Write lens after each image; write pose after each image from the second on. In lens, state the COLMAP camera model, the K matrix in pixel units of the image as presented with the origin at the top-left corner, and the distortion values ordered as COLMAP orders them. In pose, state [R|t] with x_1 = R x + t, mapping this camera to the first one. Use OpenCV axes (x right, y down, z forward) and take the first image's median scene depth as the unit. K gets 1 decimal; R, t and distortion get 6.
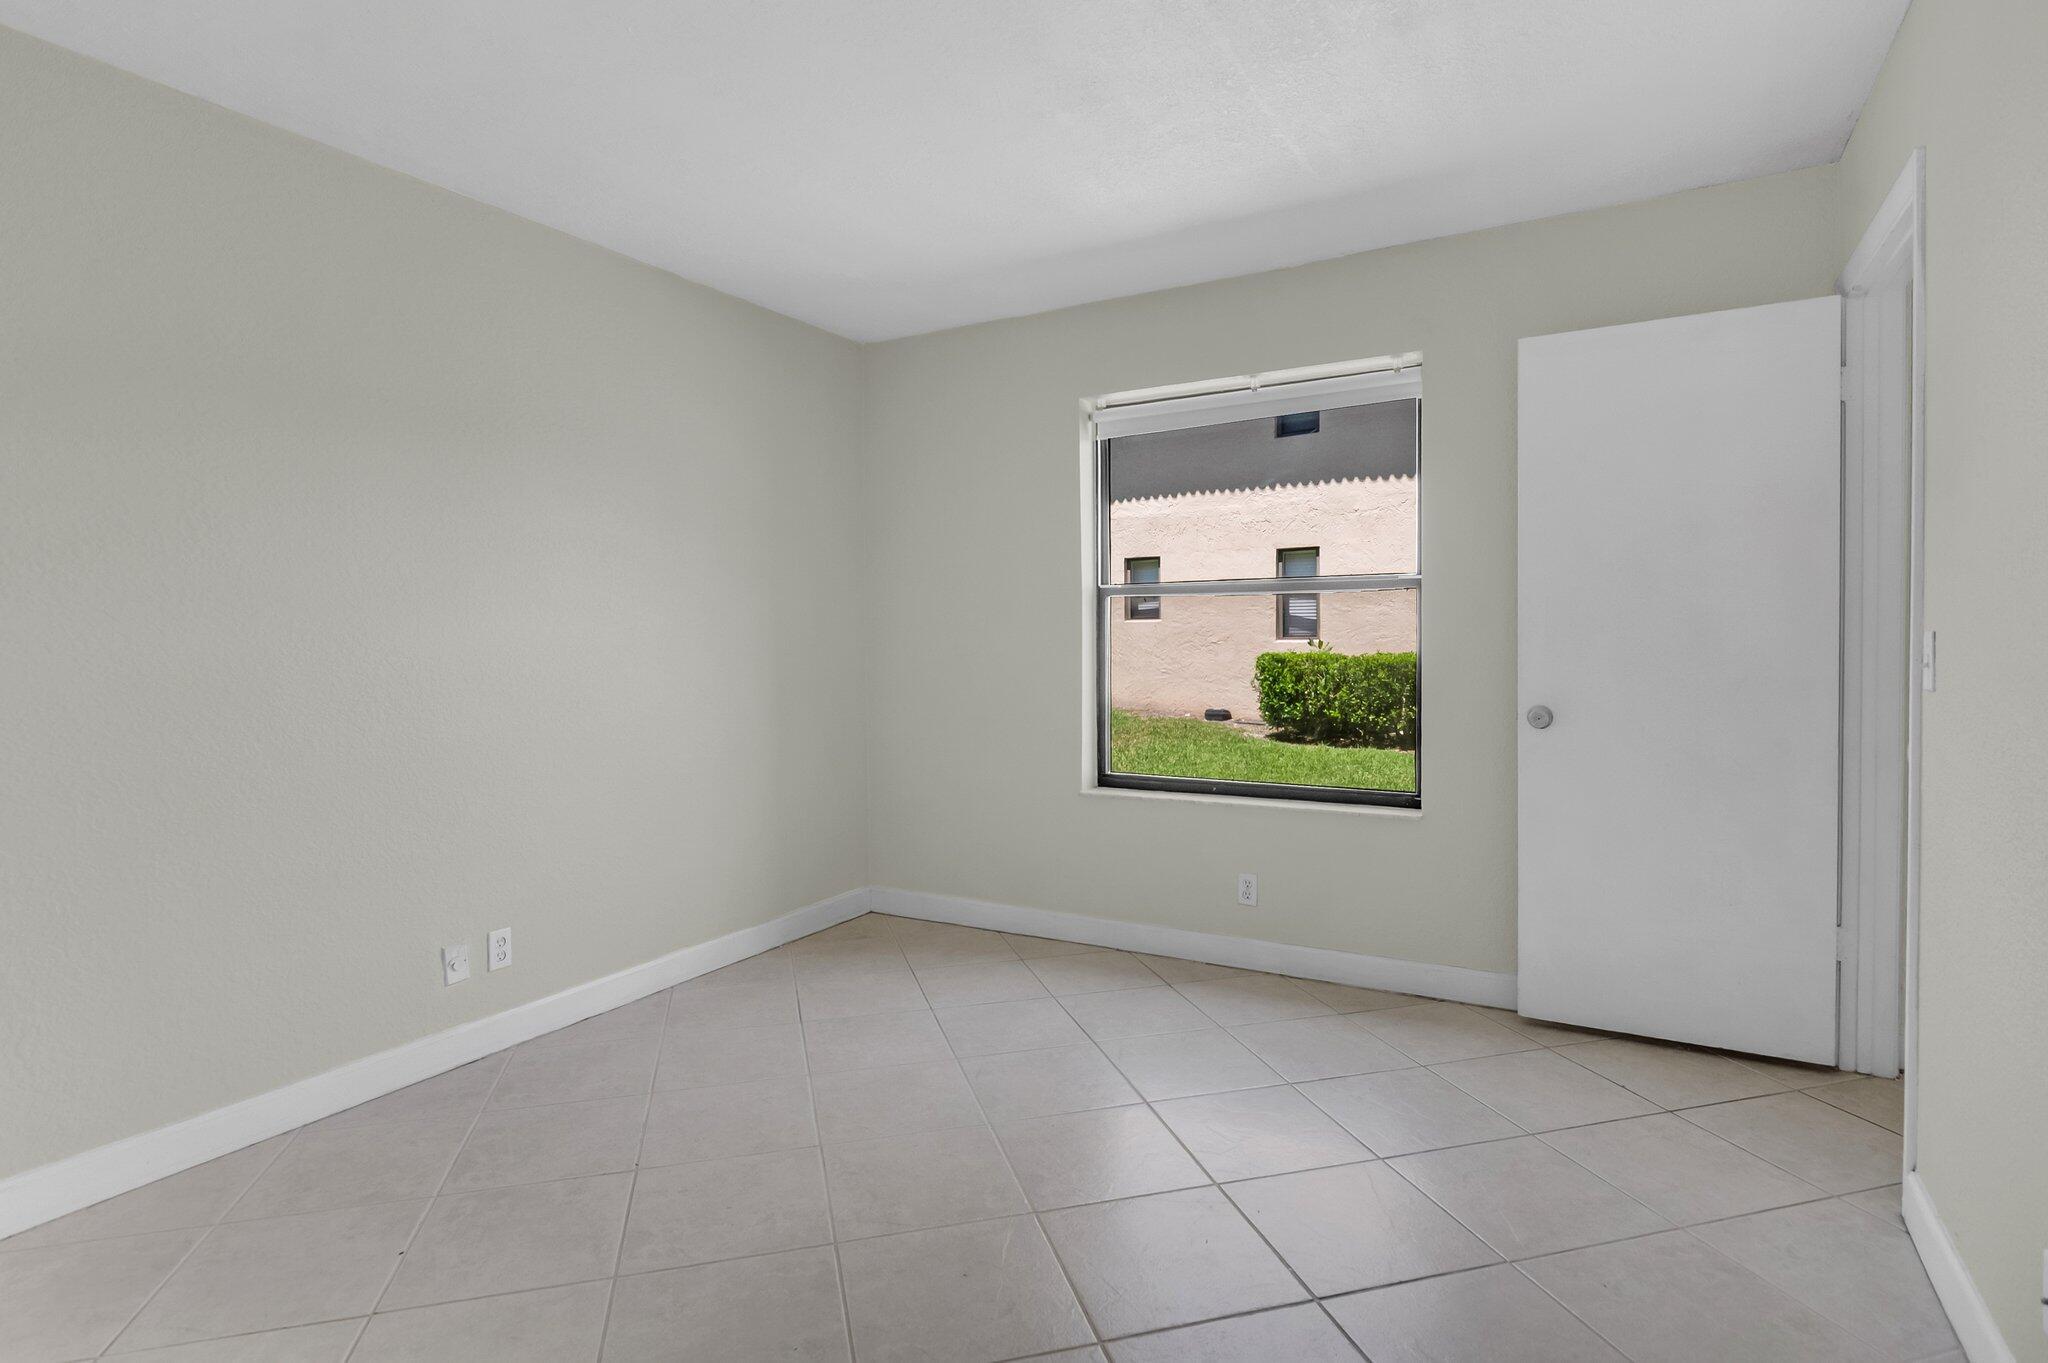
lens RADIAL K [[1032.1, 0, 1019.9], [0, 1032.1, 648.2], [0, 0, 1]] dist [-0.000948, 0.000208]
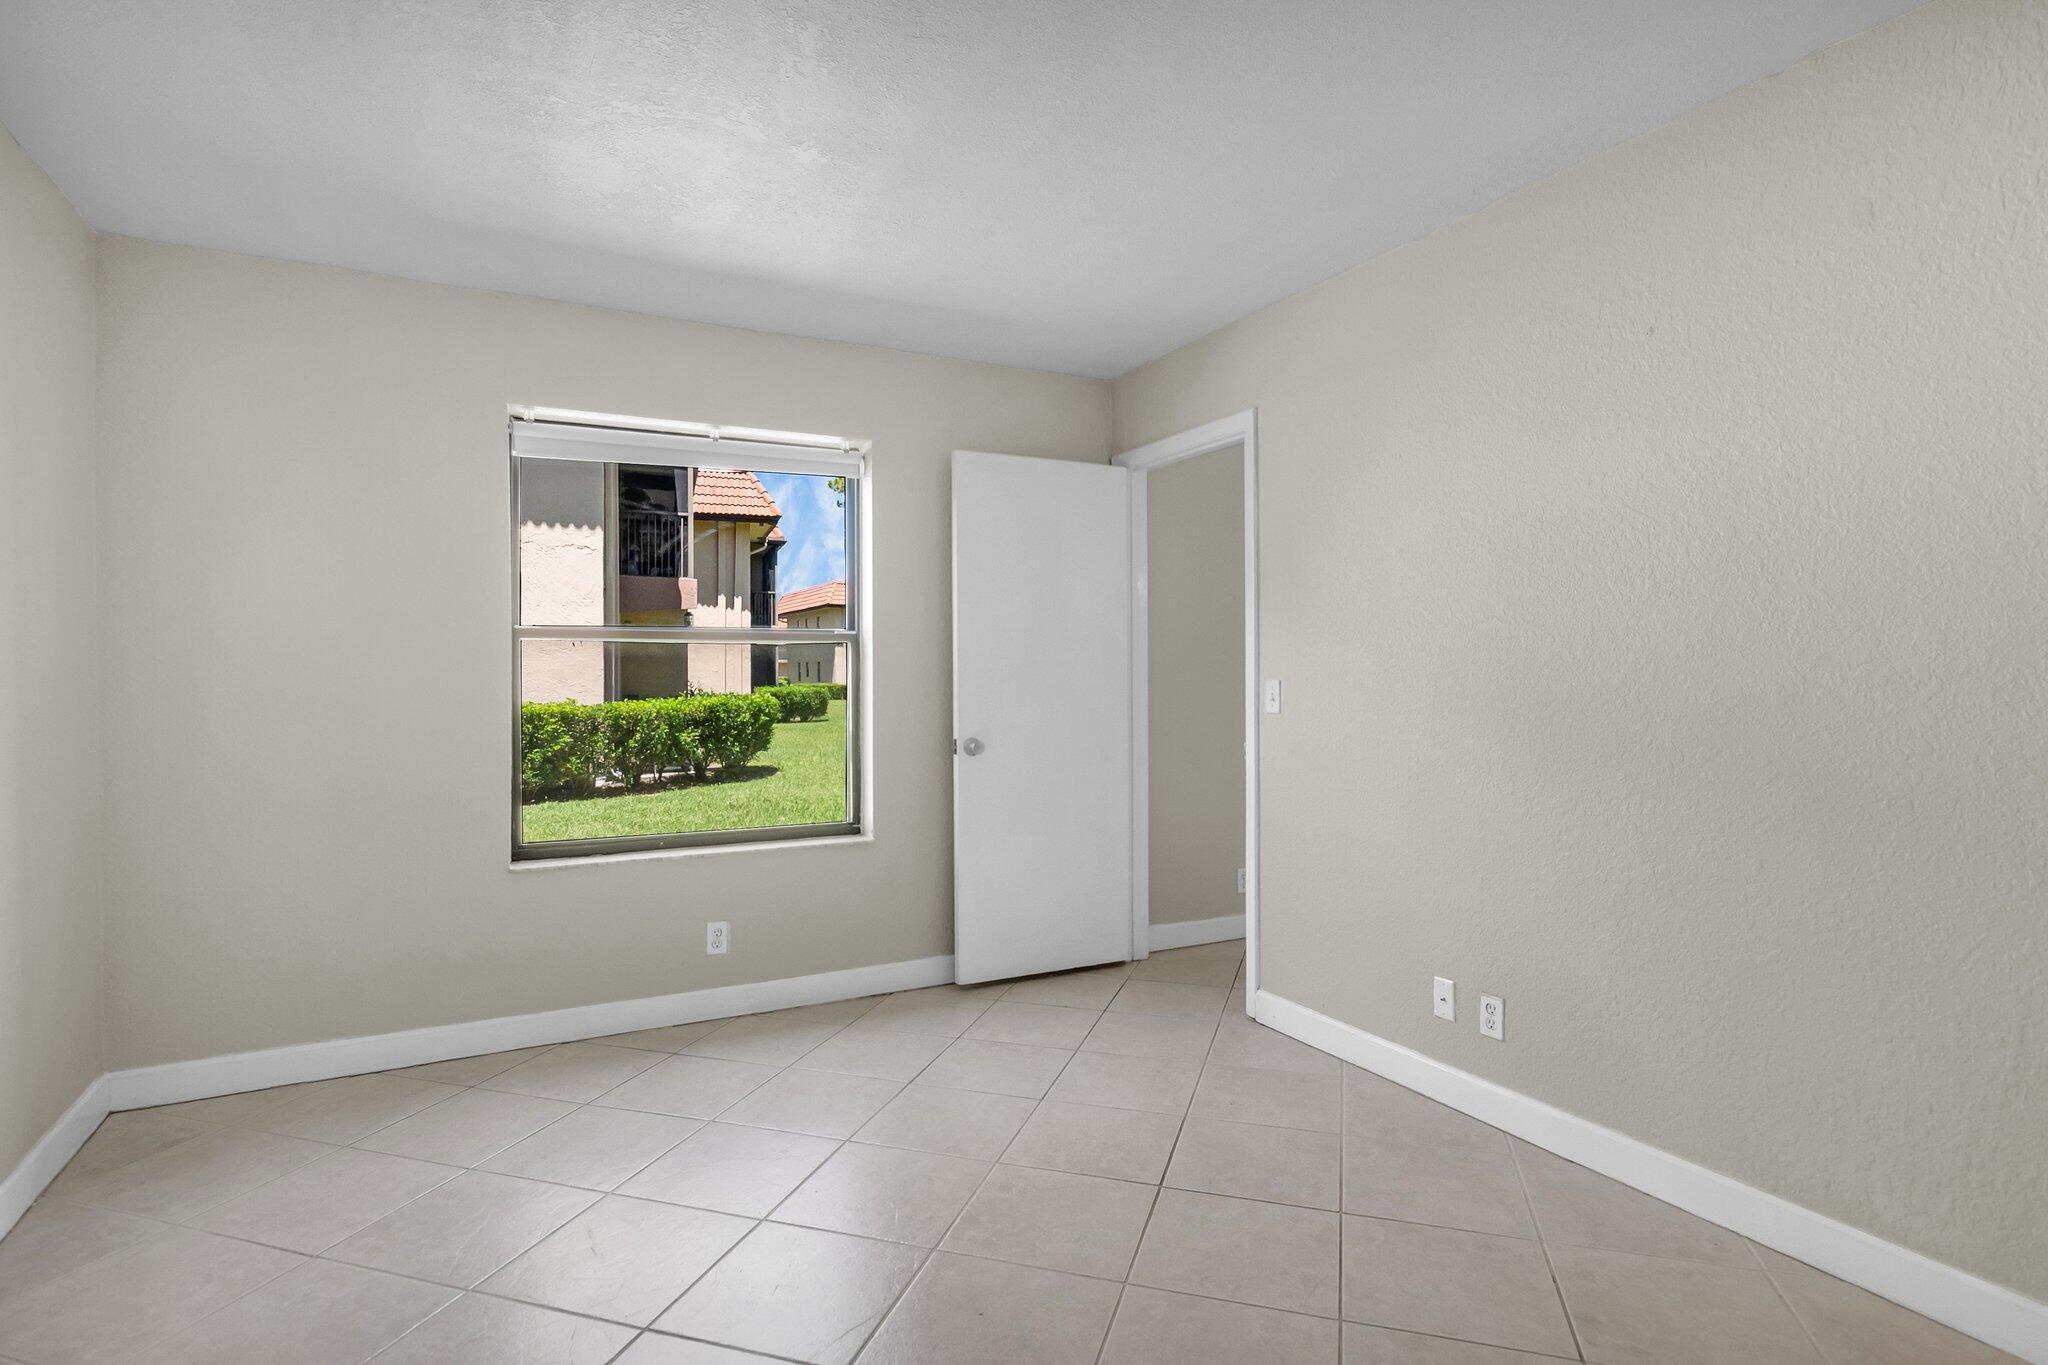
lens RADIAL K [[1012.2, 0, 1024.0], [0, 1012.2, 682.5], [0, 0, 1]] dist [-0.003003, -0.000069]
pose [[0.547027, 0.003786, 0.837106, -0.459403], [0.010340, 0.999883, -0.011279, 0.000378], [-0.837051, 0.014826, 0.546924, 0.224657]]
